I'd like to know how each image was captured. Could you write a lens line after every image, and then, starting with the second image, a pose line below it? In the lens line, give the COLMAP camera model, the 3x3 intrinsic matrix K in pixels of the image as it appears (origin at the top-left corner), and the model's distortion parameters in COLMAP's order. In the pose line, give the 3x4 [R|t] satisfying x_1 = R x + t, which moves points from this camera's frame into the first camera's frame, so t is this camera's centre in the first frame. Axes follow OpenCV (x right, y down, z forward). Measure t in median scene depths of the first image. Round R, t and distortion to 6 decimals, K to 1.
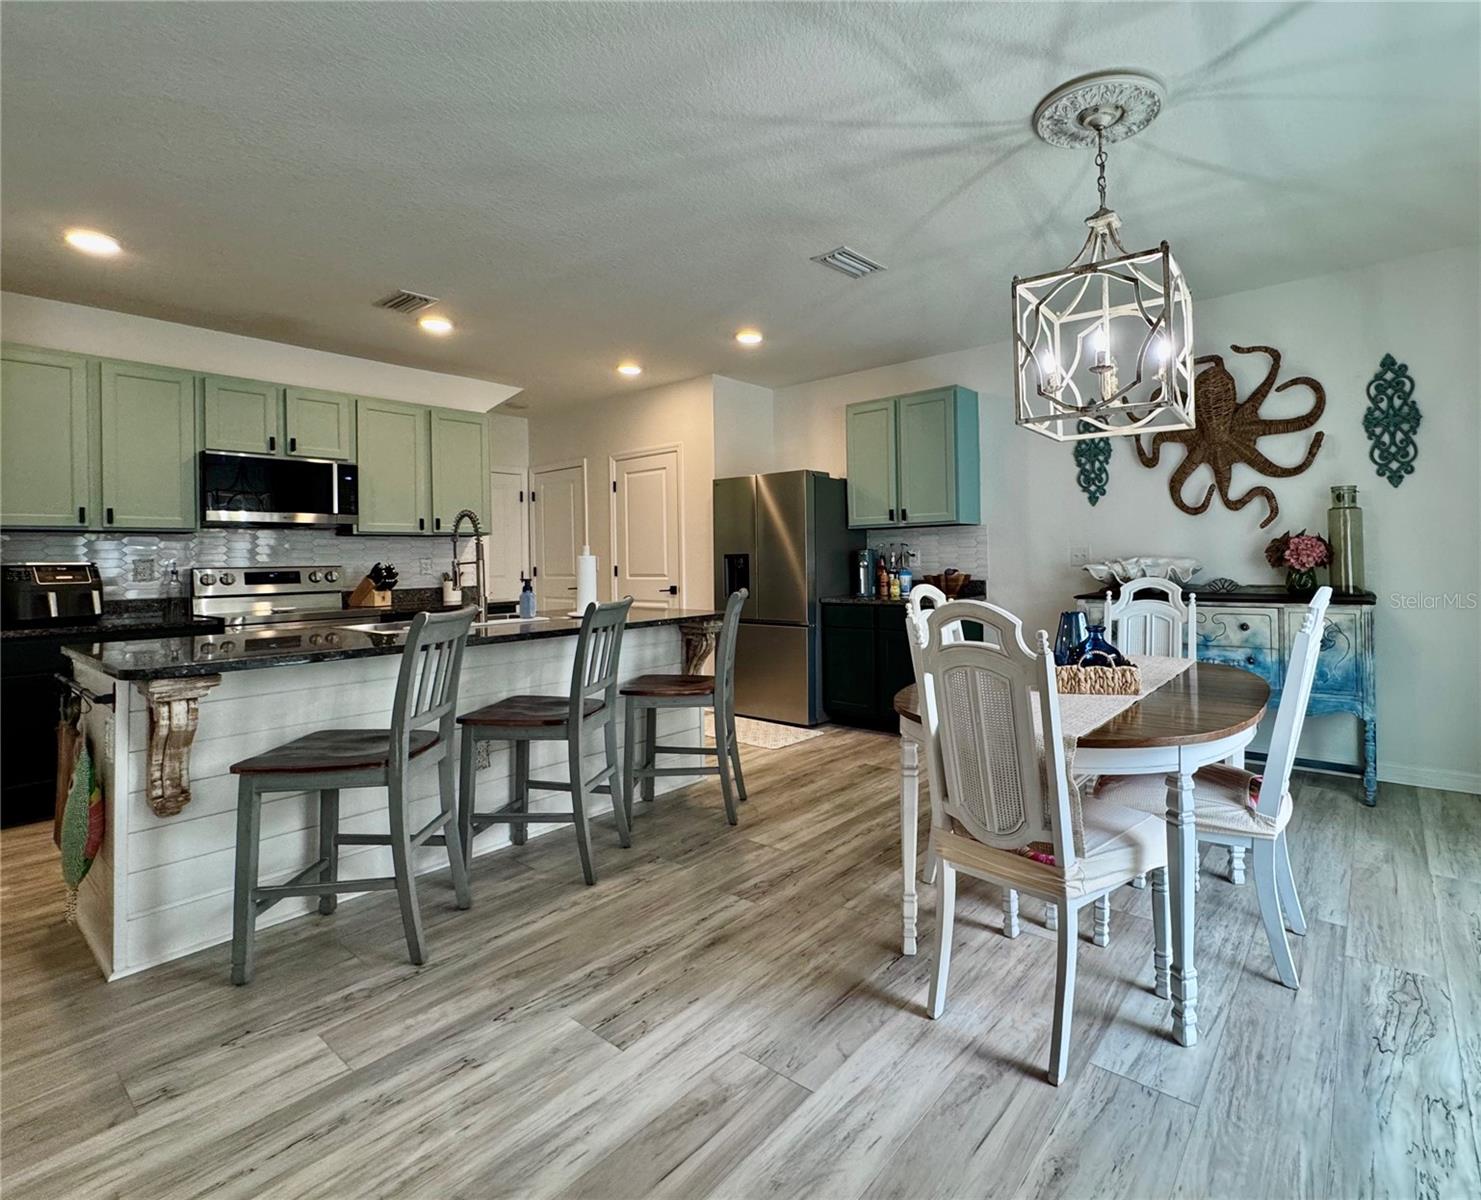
lens RADIAL K [[707.5, 0, 845.5], [0, 707.5, 564.3], [0, 0, 1]] dist [-0.000553, -0.000628]
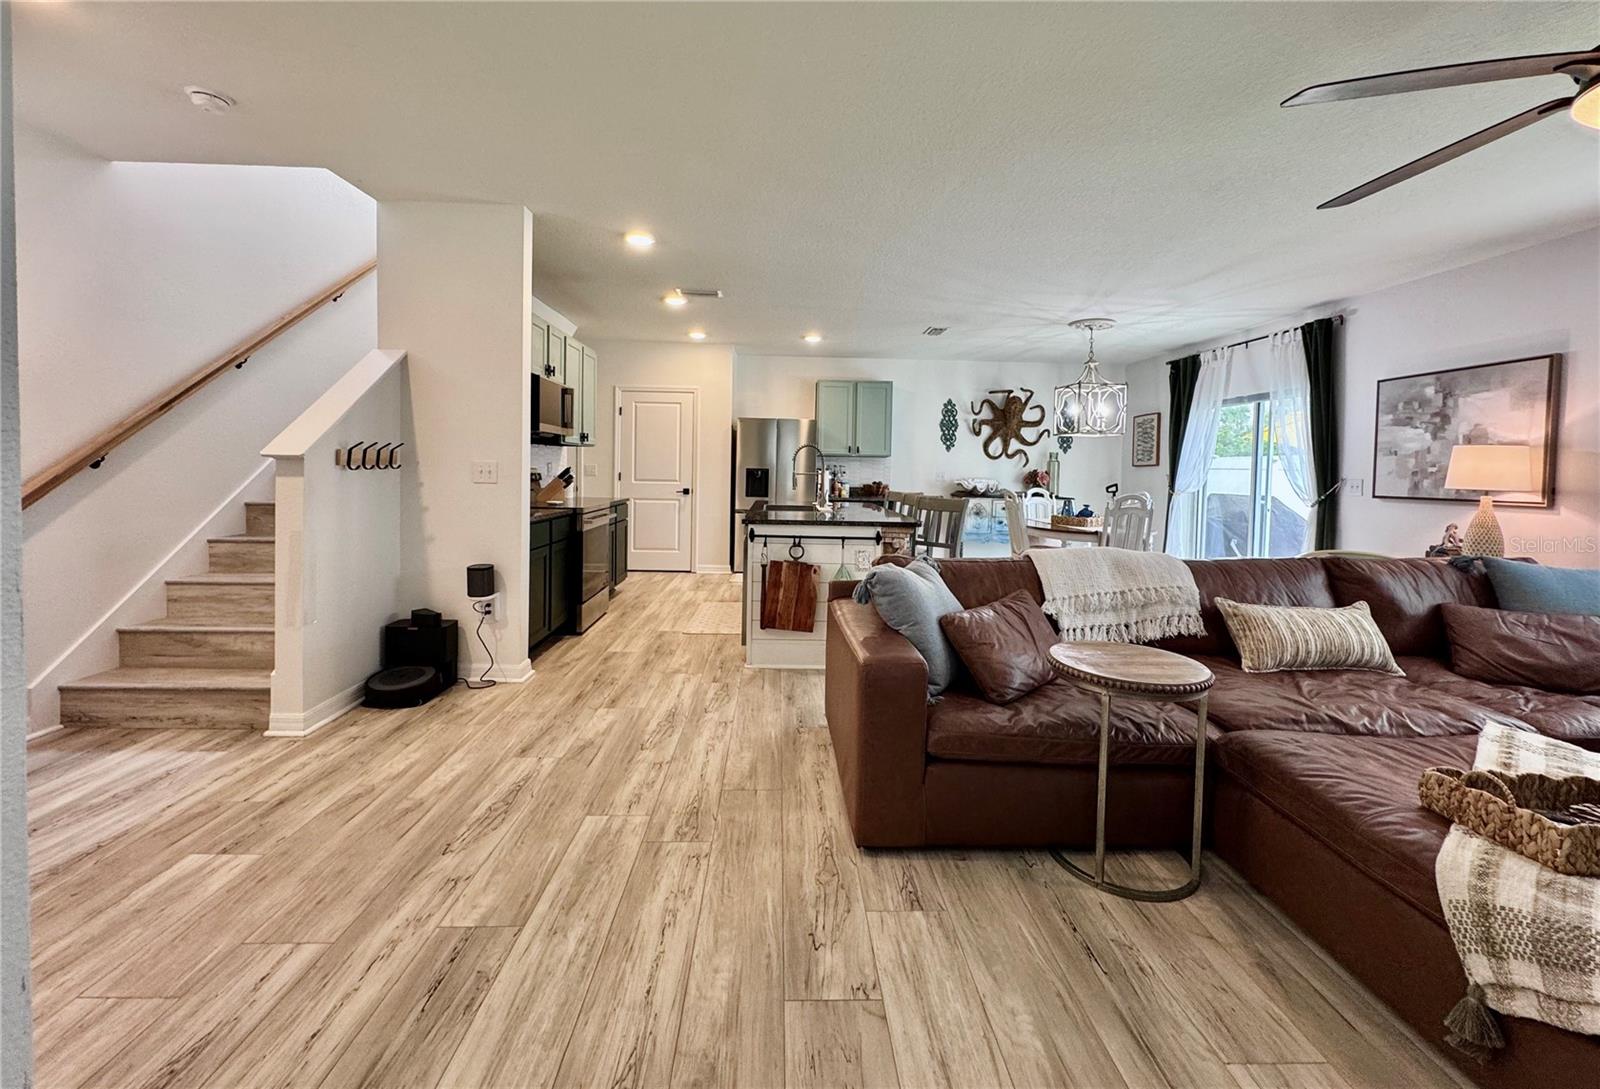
lens RADIAL K [[638.0, 0, 796.6], [0, 638.0, 487.7], [0, 0, 1]] dist [-0.003145, 0.000720]
pose [[0.782556, 0.015793, 0.622380, -1.245715], [-0.026723, 0.999609, 0.008234, 0.017229], [-0.622007, -0.023075, 0.782672, -0.168532]]
